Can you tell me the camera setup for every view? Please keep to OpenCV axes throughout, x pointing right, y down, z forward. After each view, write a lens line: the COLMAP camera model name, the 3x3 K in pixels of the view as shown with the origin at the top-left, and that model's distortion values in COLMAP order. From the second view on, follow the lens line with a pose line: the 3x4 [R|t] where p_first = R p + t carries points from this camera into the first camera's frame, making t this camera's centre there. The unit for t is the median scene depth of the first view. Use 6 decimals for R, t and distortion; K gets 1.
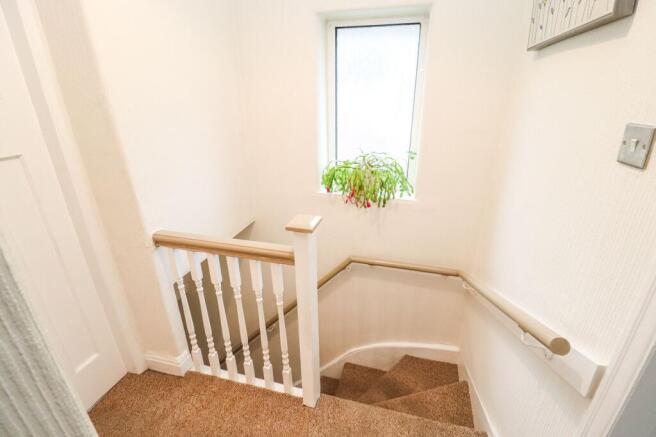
lens RADIAL K [[301.9, 0, 326.7], [0, 301.9, 216.6], [0, 0, 1]] dist [-0.003192, -0.000639]
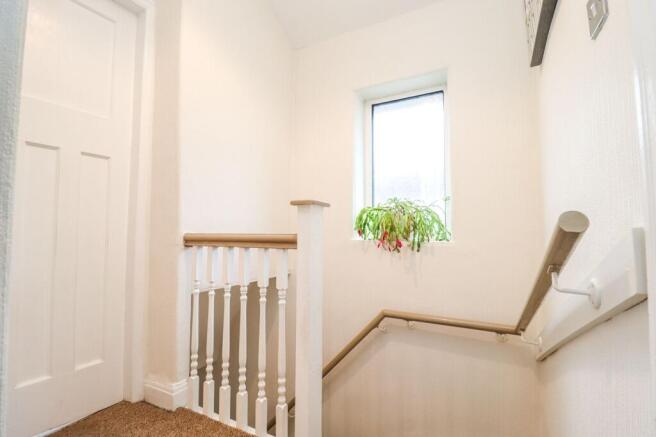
lens RADIAL K [[301.9, 0, 329.0], [0, 301.9, 216.4], [0, 0, 1]] dist [-0.003192, -0.000639]
pose [[0.973972, 0.004817, -0.226618, 0.134799], [-0.099387, 0.907618, -0.407863, 0.287845], [0.203718, 0.419770, 0.884473, 0.076571]]
